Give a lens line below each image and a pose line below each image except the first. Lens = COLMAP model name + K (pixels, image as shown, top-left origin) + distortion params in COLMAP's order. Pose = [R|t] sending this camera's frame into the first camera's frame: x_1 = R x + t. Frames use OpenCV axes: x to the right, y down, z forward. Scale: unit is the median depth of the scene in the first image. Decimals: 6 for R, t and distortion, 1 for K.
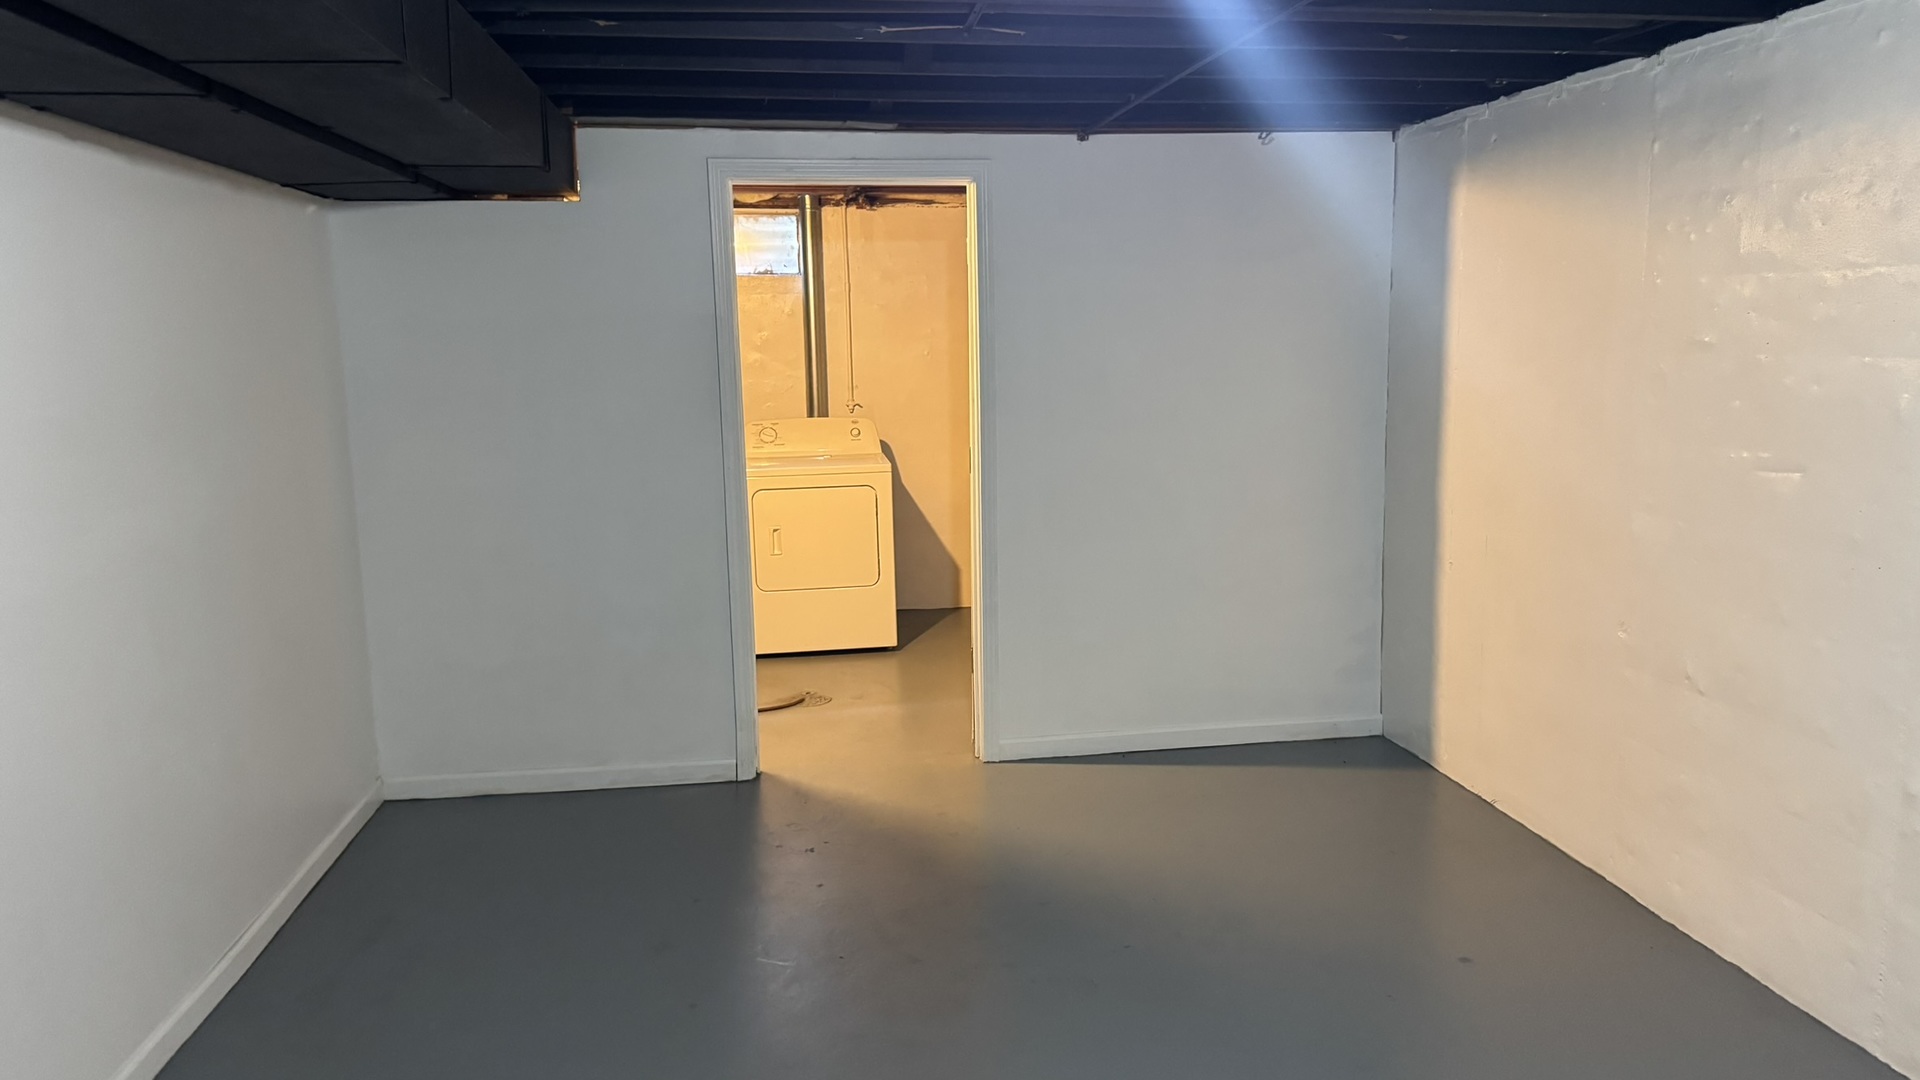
lens RADIAL K [[1355.1, 0, 960.0], [0, 1355.1, 540.0], [0, 0, 1]] dist [0.106253, -0.099174]
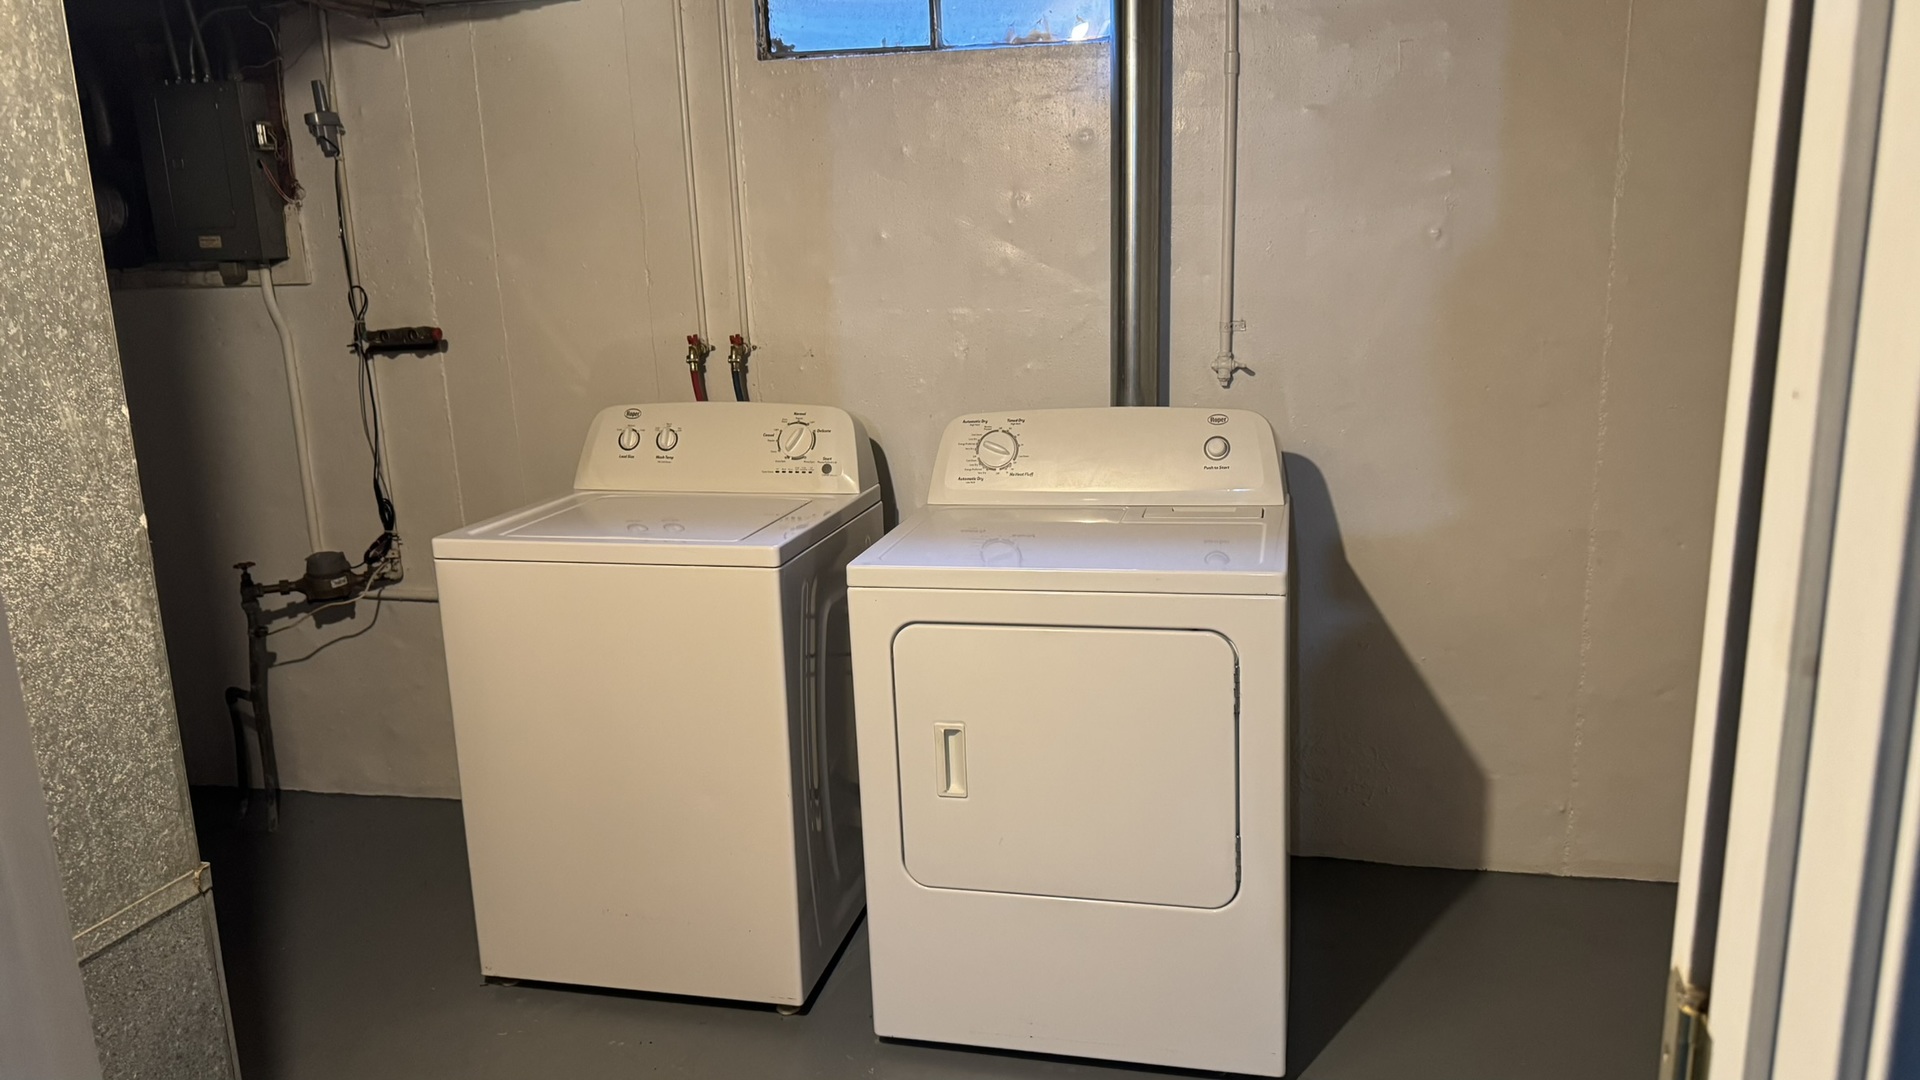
lens RADIAL K [[1355.1, 0, 960.0], [0, 1355.1, 540.0], [0, 0, 1]] dist [0.106253, -0.099174]
pose [[0.933369, 0.065932, -0.352810, -0.007403], [-0.040185, 0.995999, 0.079819, -0.079170], [0.356661, -0.060323, 0.932284, 0.599387]]
